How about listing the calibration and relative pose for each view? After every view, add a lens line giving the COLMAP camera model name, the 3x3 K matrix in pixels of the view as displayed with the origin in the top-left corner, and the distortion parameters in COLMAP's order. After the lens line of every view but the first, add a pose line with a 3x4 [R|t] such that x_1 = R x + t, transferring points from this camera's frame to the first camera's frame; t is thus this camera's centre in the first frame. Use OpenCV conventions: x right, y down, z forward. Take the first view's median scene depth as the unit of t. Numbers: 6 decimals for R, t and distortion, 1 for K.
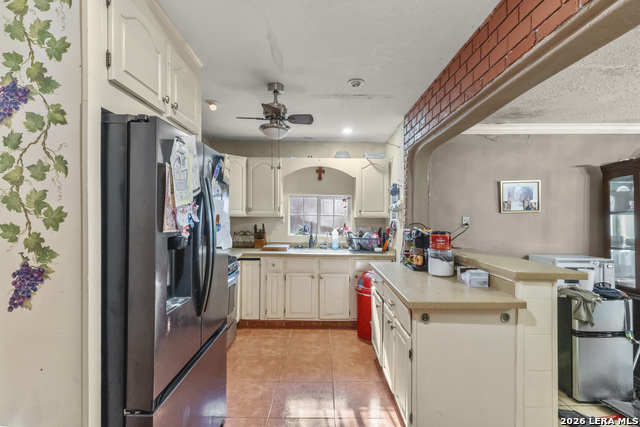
lens RADIAL K [[306.5, 0, 325.5], [0, 306.5, 216.4], [0, 0, 1]] dist [0.011237, -0.000681]
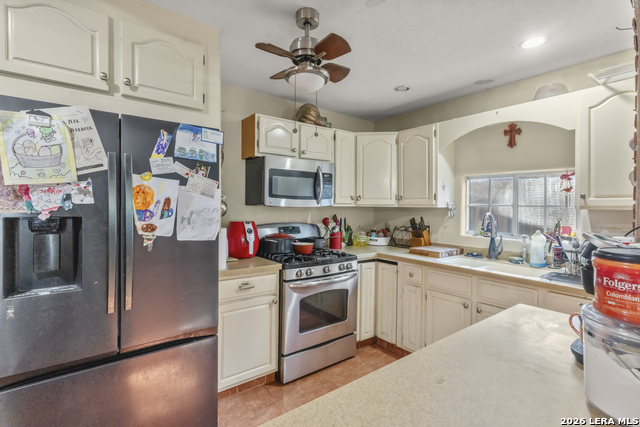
lens RADIAL K [[306.5, 0, 322.6], [0, 306.5, 209.0], [0, 0, 1]] dist [0.011237, -0.000681]
pose [[0.625159, 0.007003, -0.780466, 0.225932], [-0.005202, 0.999975, 0.004805, 0.002235], [0.780480, 0.001056, 0.625180, 0.347144]]
